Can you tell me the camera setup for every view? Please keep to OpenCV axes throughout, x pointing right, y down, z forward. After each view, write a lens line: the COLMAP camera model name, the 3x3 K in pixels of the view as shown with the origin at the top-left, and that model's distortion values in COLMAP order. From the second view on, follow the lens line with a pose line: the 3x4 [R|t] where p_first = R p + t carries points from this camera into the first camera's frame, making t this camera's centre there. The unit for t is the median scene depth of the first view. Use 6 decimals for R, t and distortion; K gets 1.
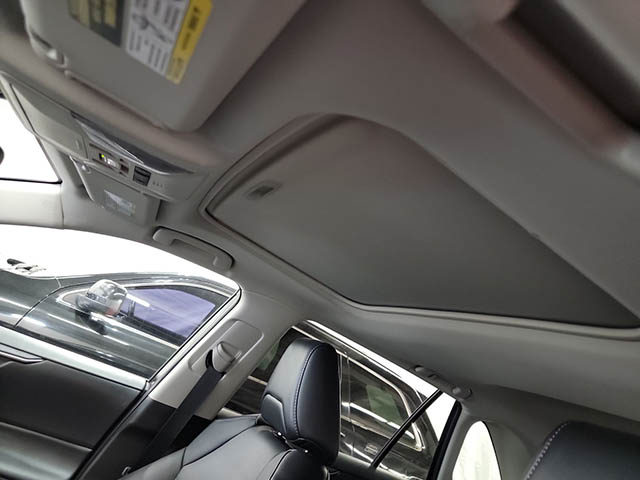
lens RADIAL K [[449.6, 0, 321.3], [0, 449.6, 239.0], [0, 0, 1]] dist [0.035626, 0.000101]
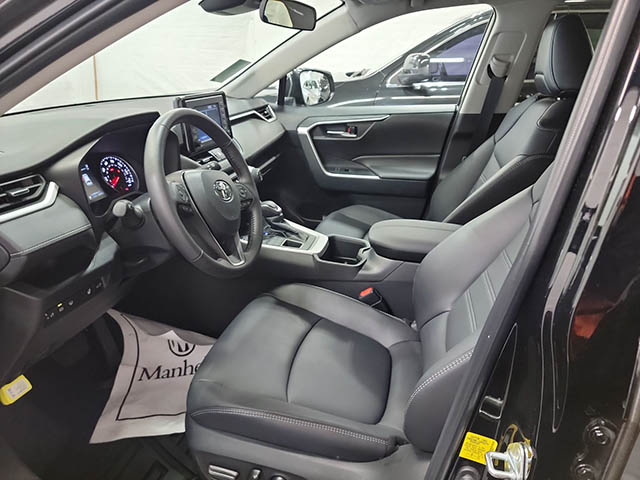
lens RADIAL K [[449.6, 0, 321.3], [0, 449.6, 239.0], [0, 0, 1]] dist [0.035626, 0.000101]
pose [[0.694082, -0.170457, -0.699424, 0.255256], [0.499546, 0.813623, 0.297442, 0.022172], [0.518367, -0.555844, 0.649872, -0.392933]]
